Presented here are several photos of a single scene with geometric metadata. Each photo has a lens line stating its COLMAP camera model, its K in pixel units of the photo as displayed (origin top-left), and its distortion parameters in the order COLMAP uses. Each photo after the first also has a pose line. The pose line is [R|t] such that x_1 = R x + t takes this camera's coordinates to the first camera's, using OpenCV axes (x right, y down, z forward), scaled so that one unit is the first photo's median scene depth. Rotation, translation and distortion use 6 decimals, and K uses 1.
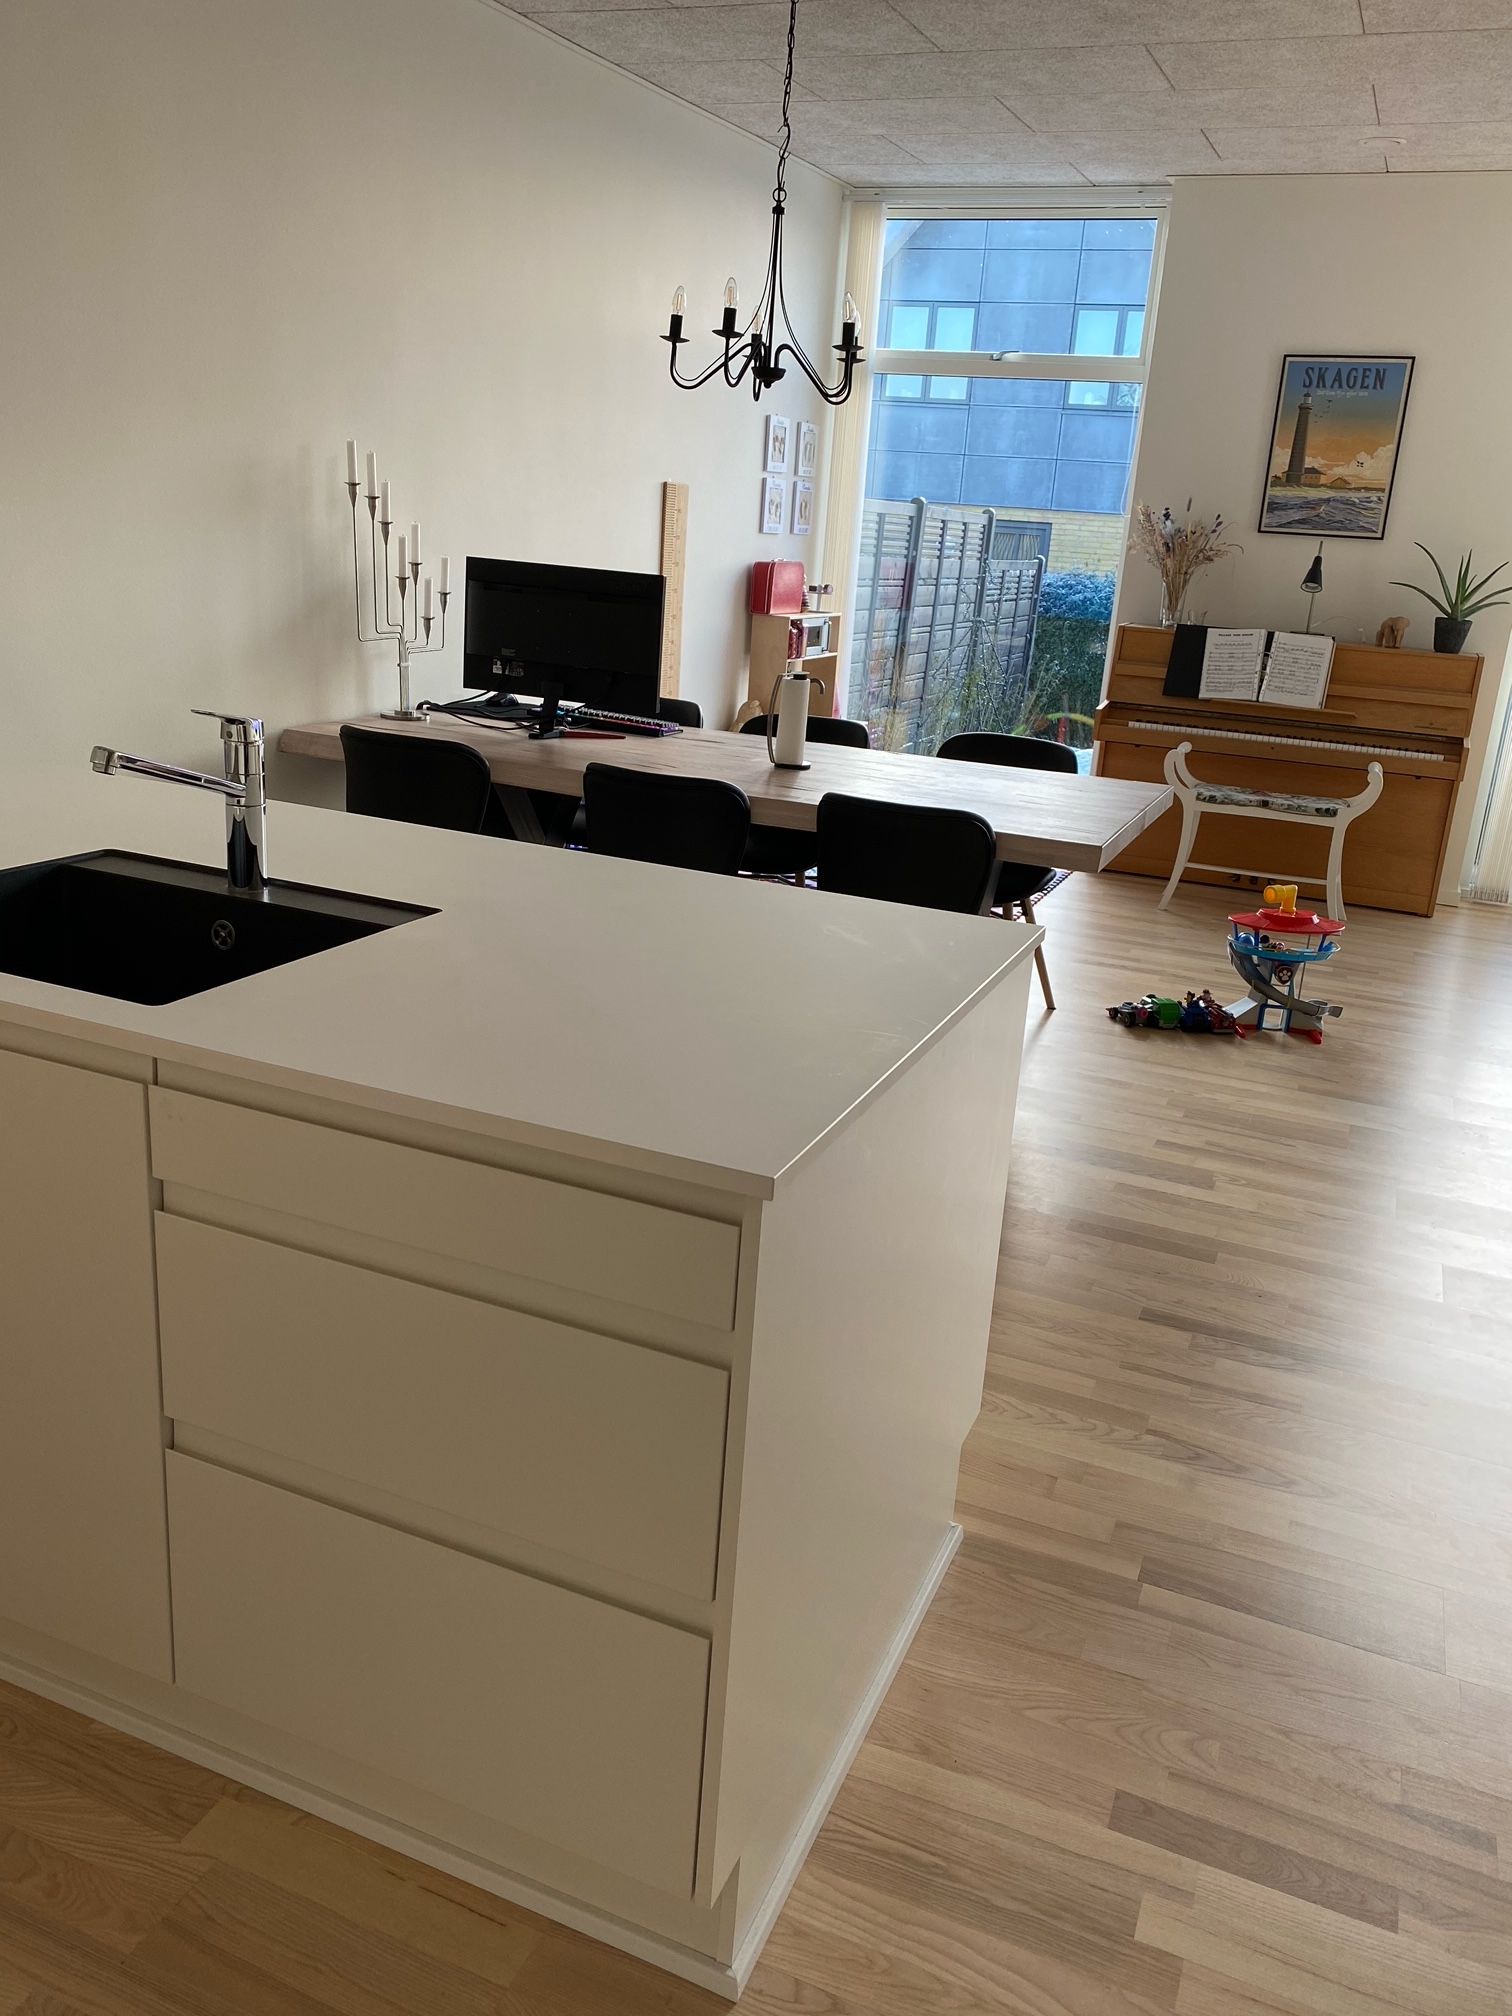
lens RADIAL K [[1550.3, 0, 756.0], [0, 1550.3, 1008.0], [0, 0, 1]] dist [0.004183, -0.030048]
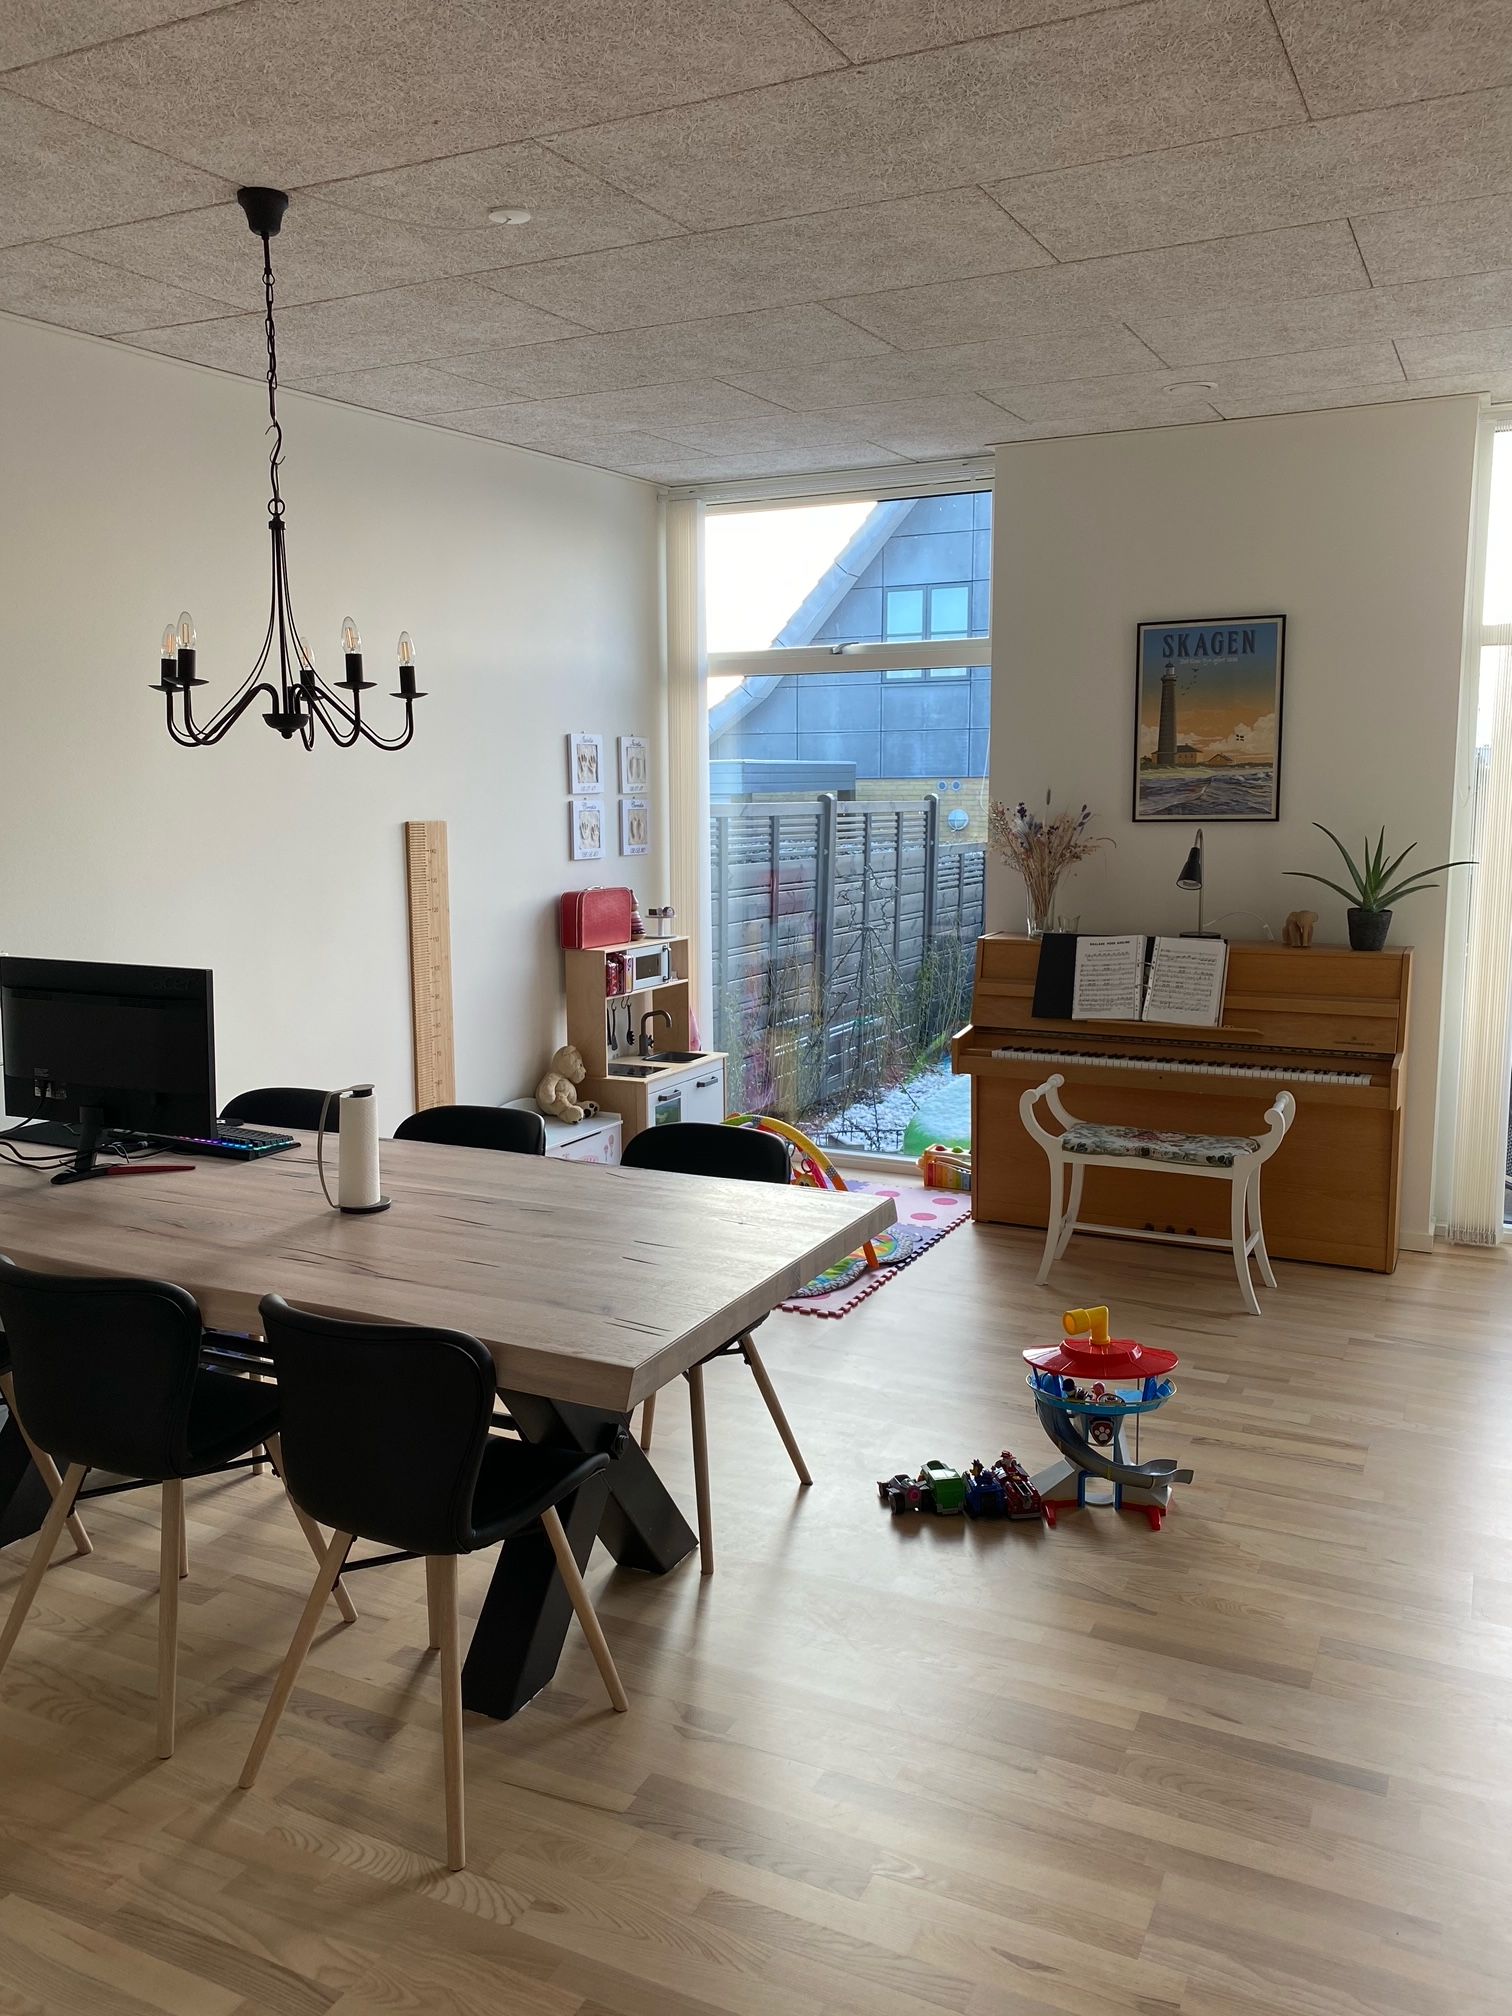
lens RADIAL K [[1569.0, 0, 685.6], [0, 1569.0, 1007.1], [0, 0, 1]] dist [0.148438, -0.498545]
pose [[0.995067, -0.060362, -0.078728, 0.147258], [0.045549, 0.982983, -0.177962, -0.064700], [0.088130, 0.173498, 0.980883, 0.144443]]
